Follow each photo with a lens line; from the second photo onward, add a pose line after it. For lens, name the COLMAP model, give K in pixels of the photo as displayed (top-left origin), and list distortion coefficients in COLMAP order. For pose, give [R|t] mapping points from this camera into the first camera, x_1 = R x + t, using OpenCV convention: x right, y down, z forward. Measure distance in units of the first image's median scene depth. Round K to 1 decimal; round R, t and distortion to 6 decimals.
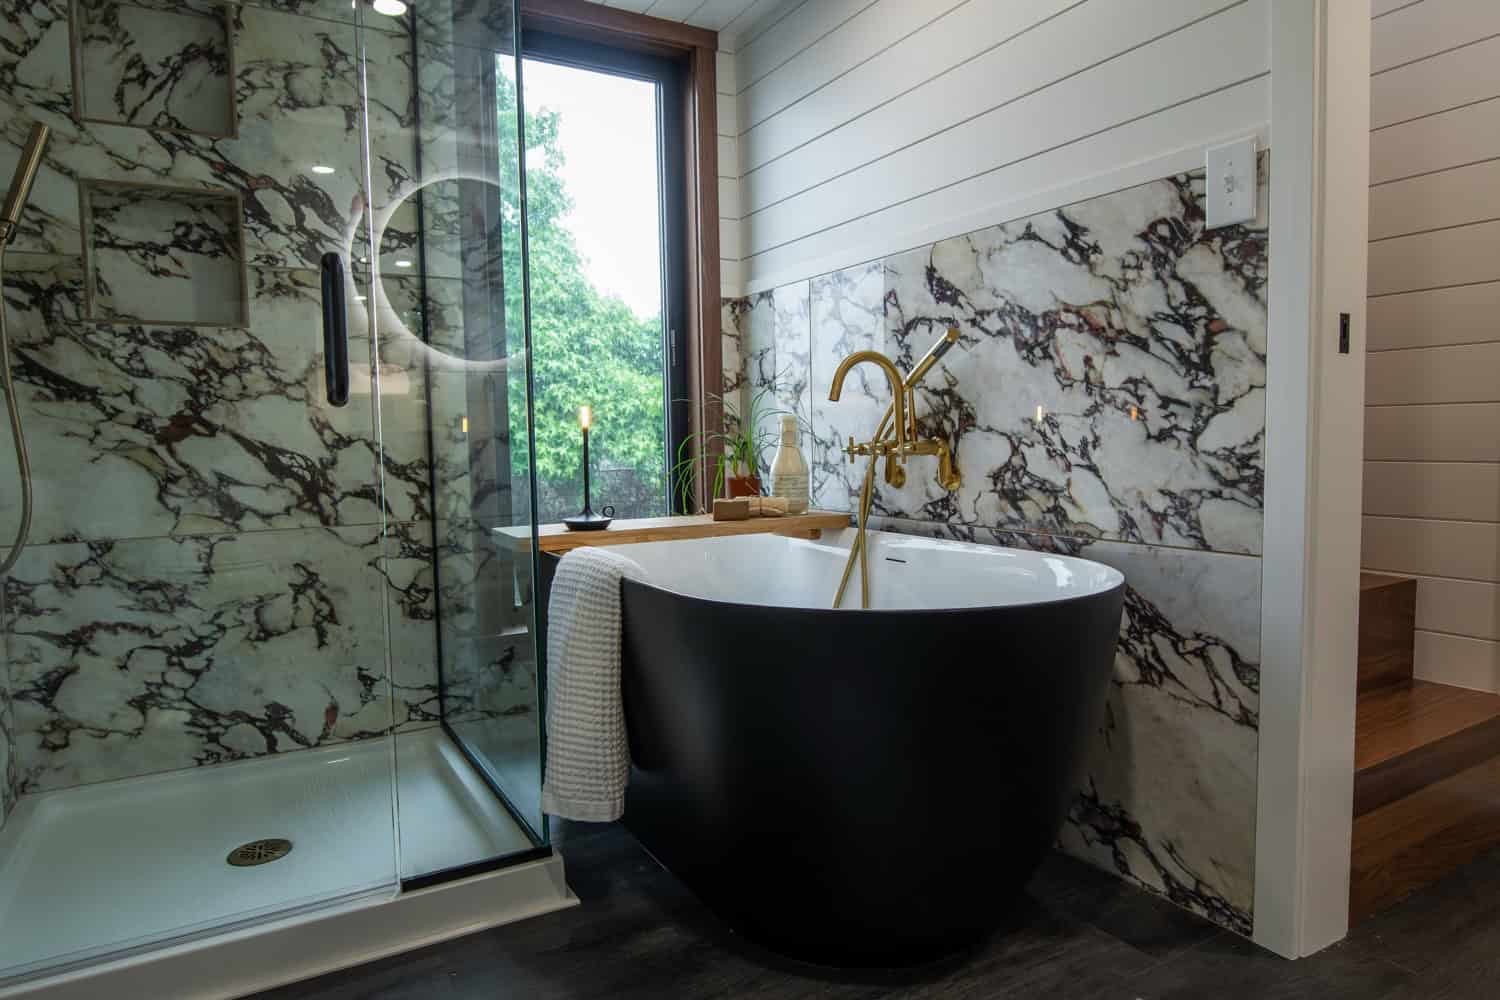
lens RADIAL K [[891.5, 0, 739.6], [0, 891.5, 511.1], [0, 0, 1]] dist [-0.025759, 0.001341]
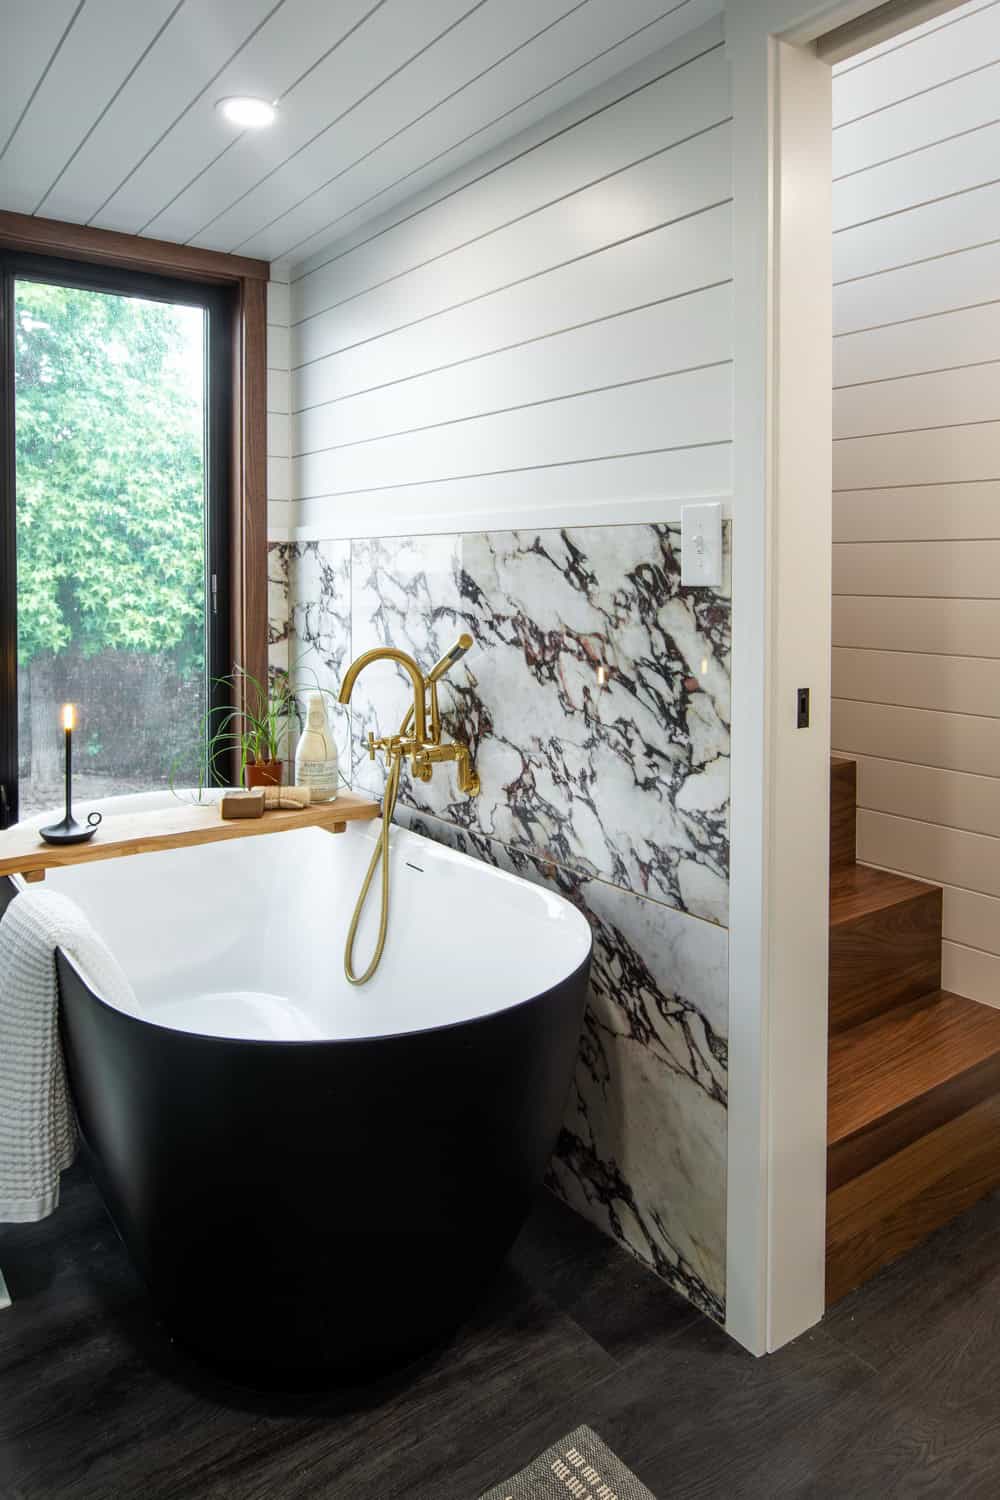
lens RADIAL K [[973.5, 0, 508.8], [0, 973.5, 595.8], [0, 0, 1]] dist [-0.029111, 0.009419]
pose [[0.993510, 0.019730, 0.112022, 0.160828], [-0.013420, 0.998295, -0.056801, -0.180442], [-0.112952, 0.054929, 0.992081, -0.036803]]
